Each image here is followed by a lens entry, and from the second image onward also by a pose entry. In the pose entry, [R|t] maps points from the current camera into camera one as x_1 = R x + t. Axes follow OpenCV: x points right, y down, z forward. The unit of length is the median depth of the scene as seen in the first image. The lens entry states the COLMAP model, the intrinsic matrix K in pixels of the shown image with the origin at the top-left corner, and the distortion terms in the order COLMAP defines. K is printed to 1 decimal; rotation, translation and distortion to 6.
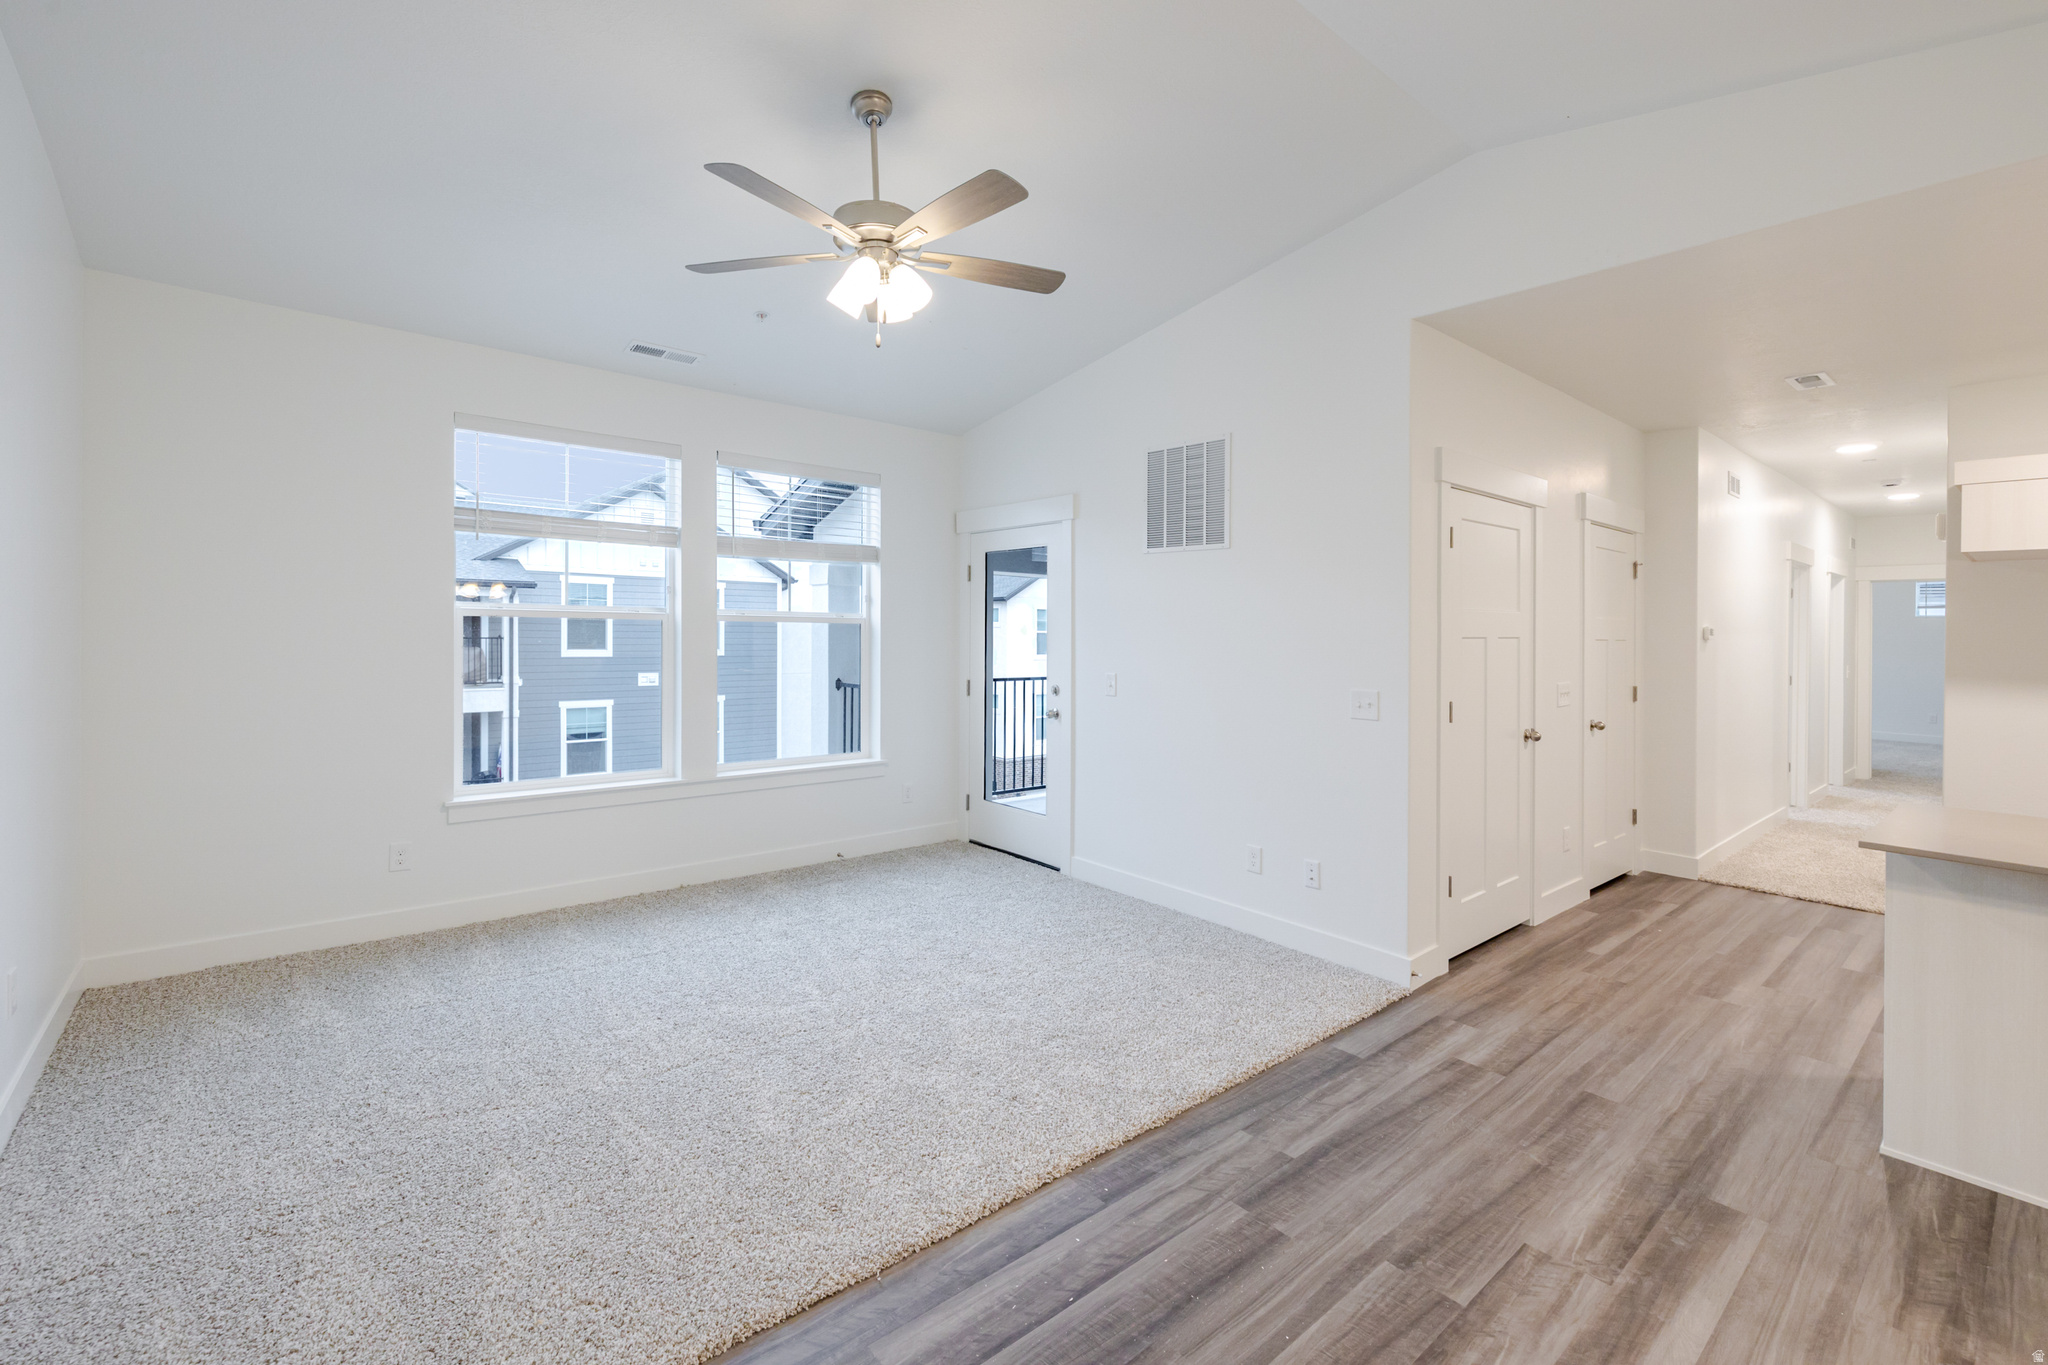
lens RADIAL K [[885.4, 0, 1021.8], [0, 885.4, 623.7], [0, 0, 1]] dist [0.000162, -0.000125]
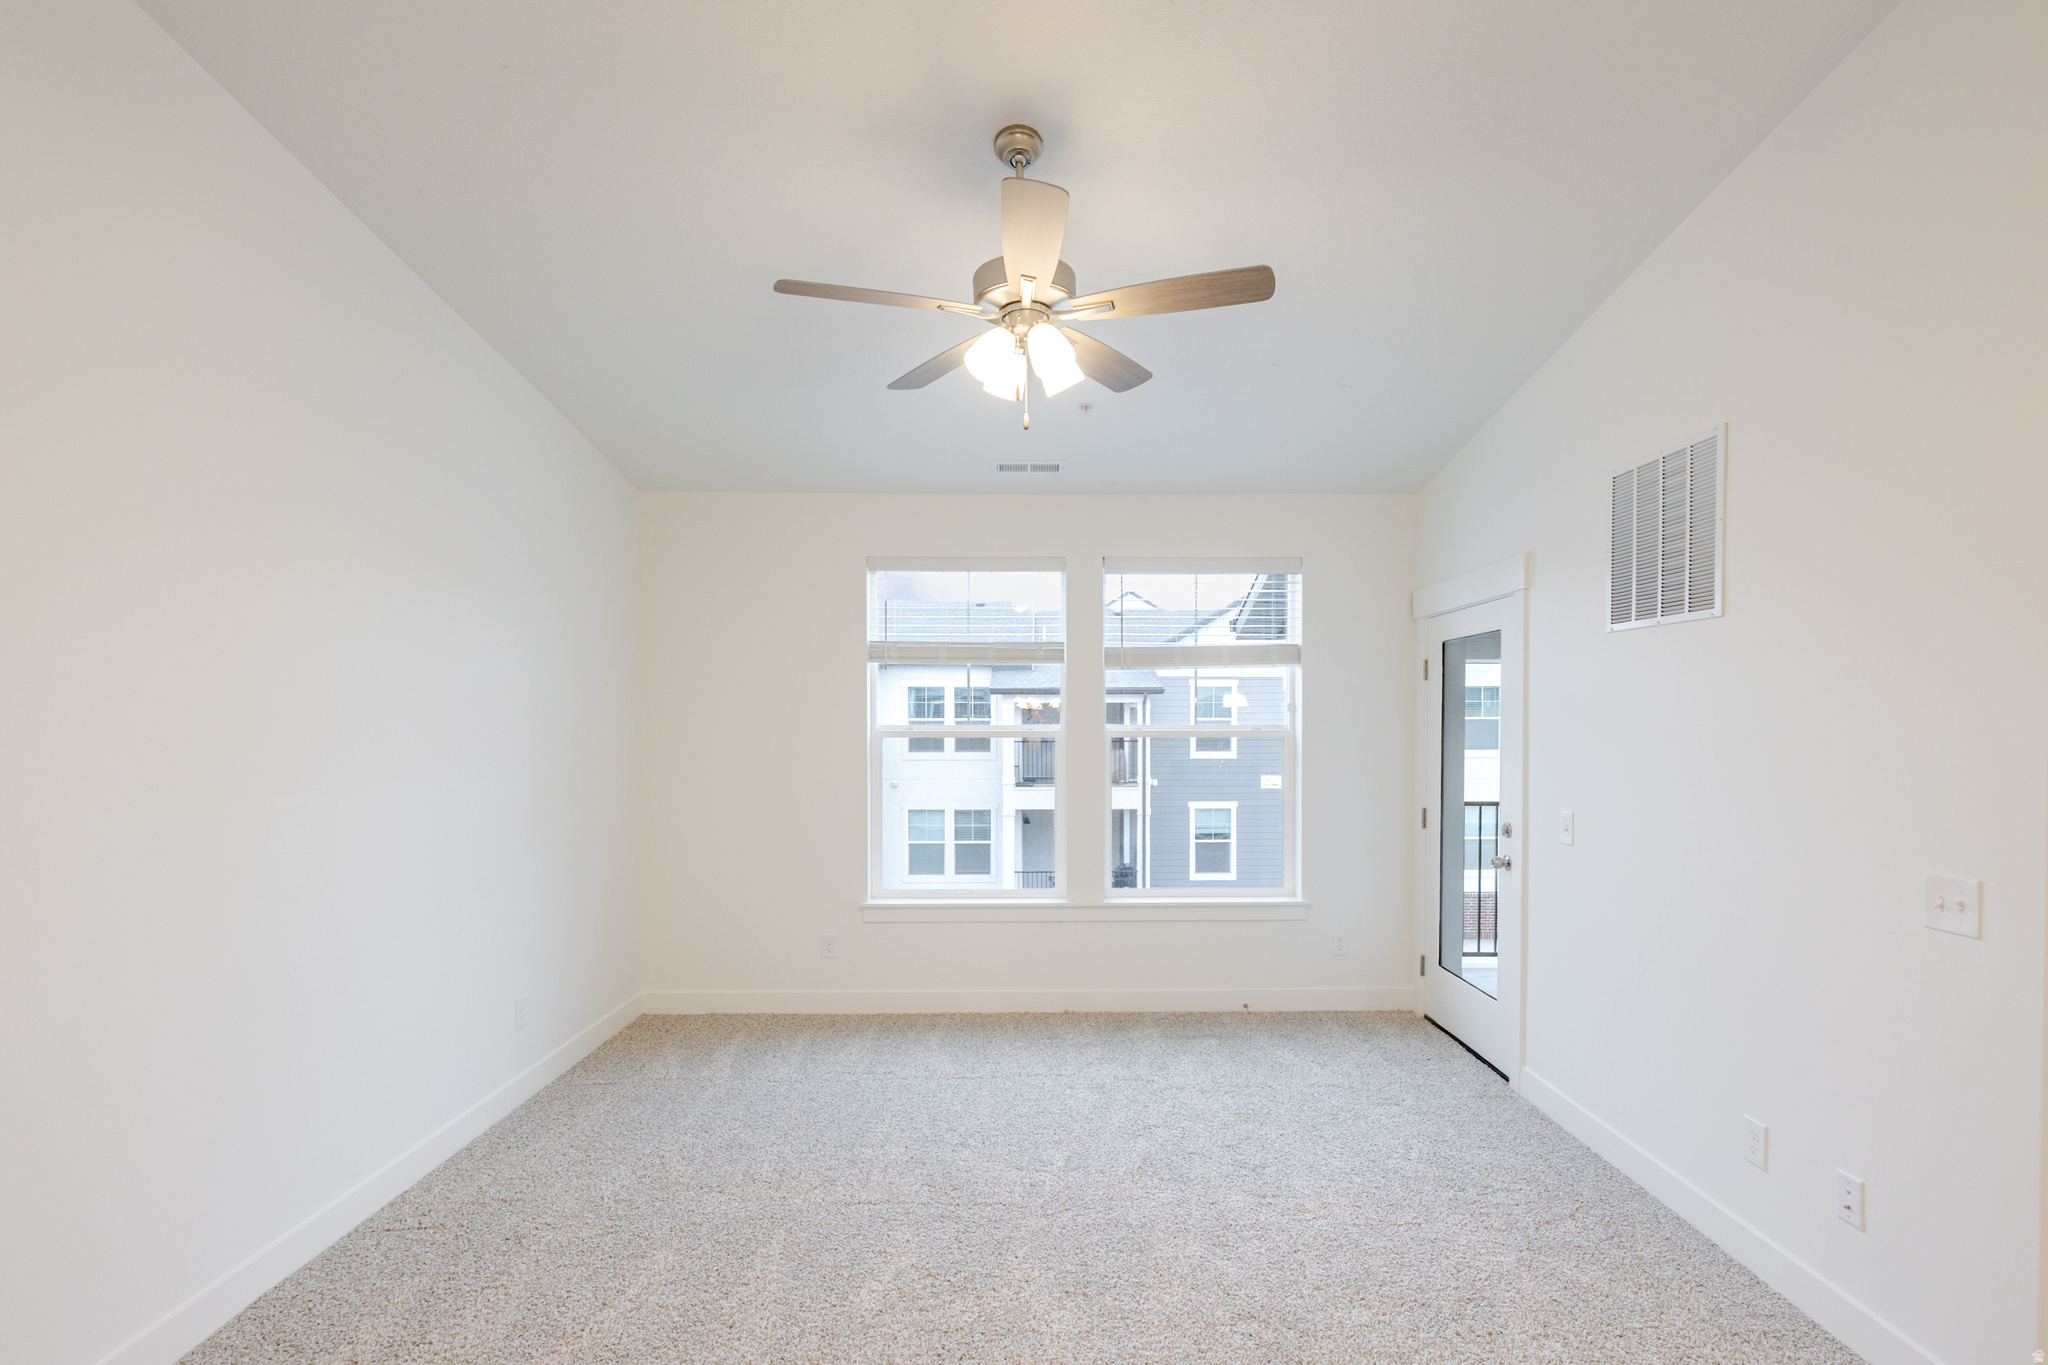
lens RADIAL K [[944.7, 0, 1030.7], [0, 944.7, 737.3], [0, 0, 1]] dist [0.000391, 0.000046]
pose [[0.770066, -0.007971, -0.637914, 0.231638], [0.019167, 0.999760, 0.010646, -0.015429], [0.637676, -0.020425, 0.770034, 0.167669]]
